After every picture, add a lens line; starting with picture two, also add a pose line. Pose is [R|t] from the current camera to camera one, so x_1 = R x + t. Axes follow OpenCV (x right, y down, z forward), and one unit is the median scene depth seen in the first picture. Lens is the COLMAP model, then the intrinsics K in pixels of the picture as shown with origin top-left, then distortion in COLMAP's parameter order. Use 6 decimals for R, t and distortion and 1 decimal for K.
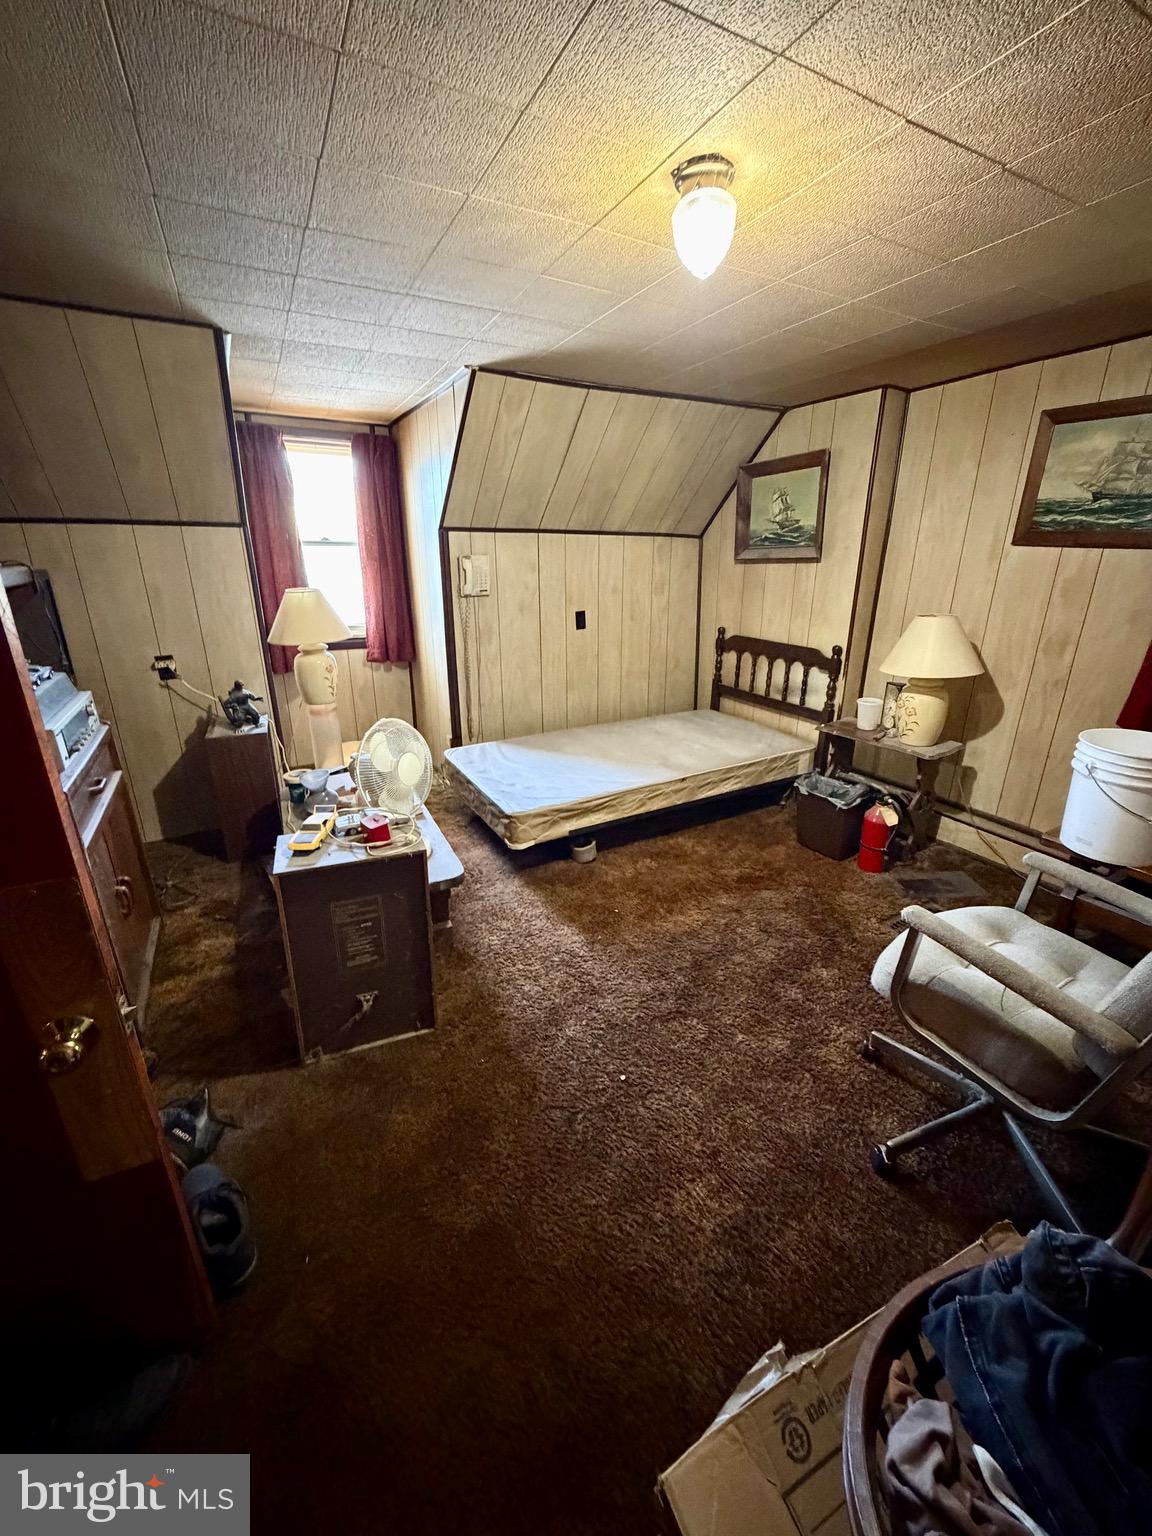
lens RADIAL K [[615.2, 0, 579.0], [0, 615.2, 765.7], [0, 0, 1]] dist [0.003847, -0.000549]
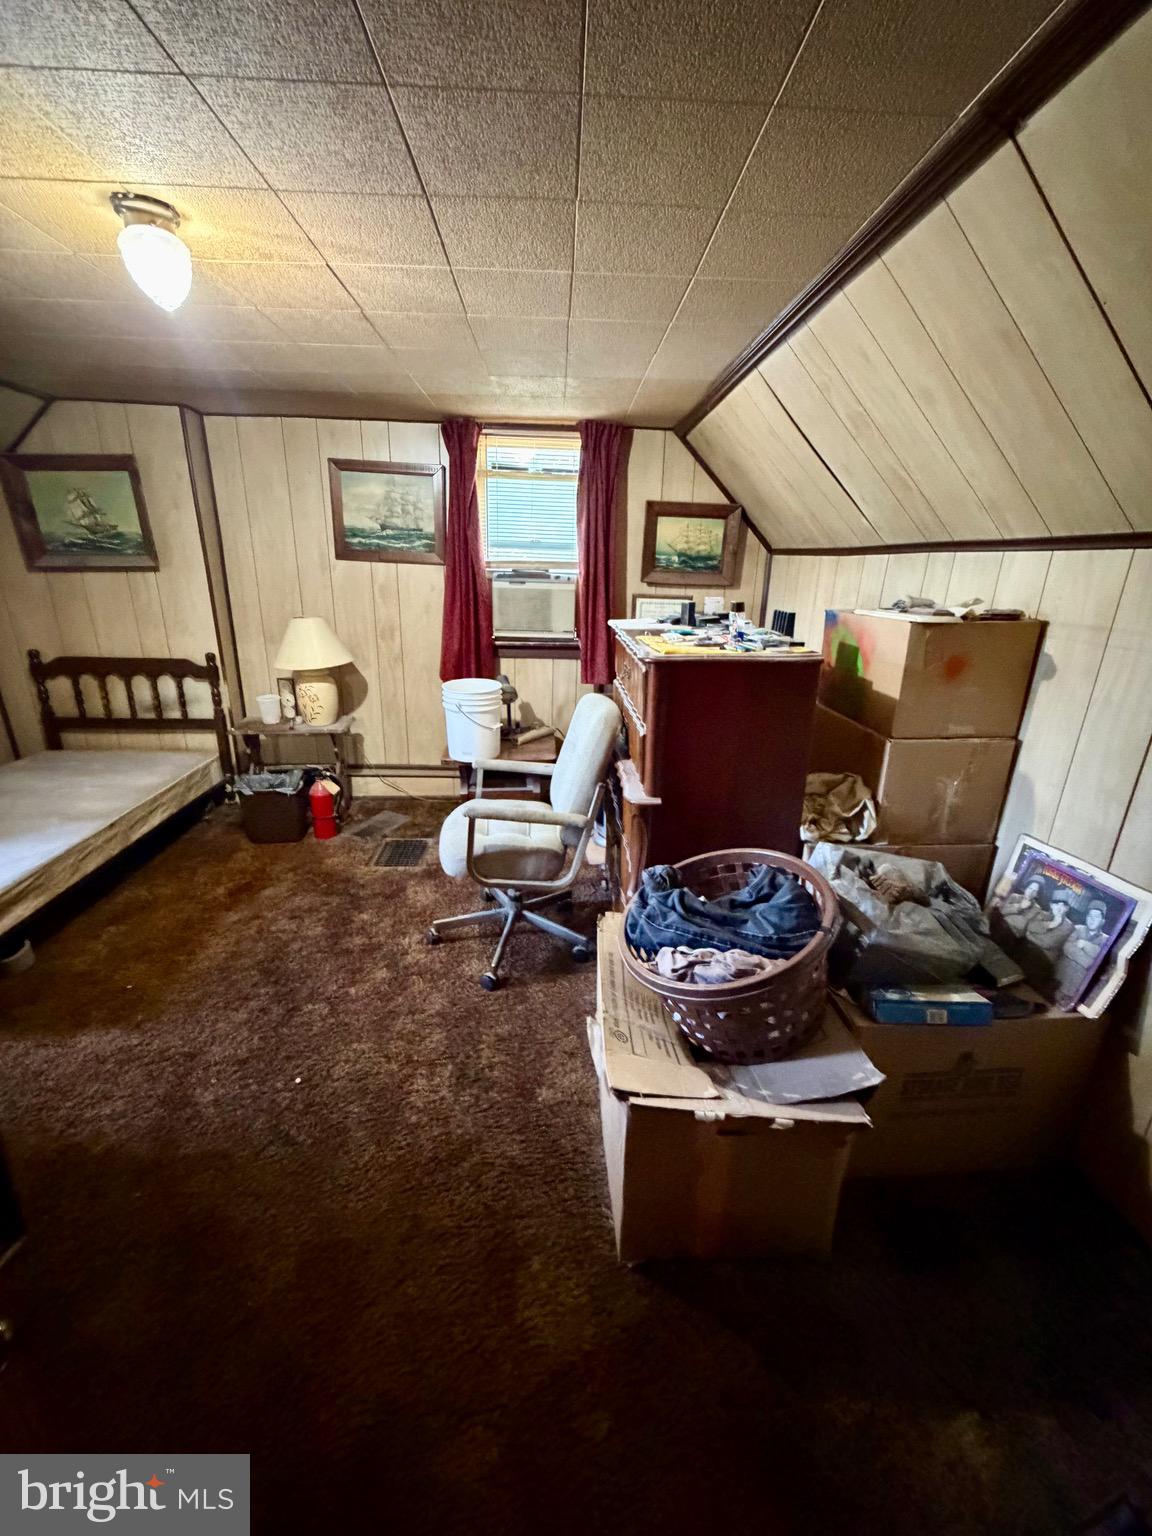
lens RADIAL K [[615.2, 0, 580.5], [0, 615.2, 769.3], [0, 0, 1]] dist [0.003847, -0.000549]
pose [[0.425703, -0.280079, 0.860426, -0.271842], [0.277510, 0.945479, 0.170464, -0.016413], [-0.861258, 0.166210, 0.480218, 0.009435]]
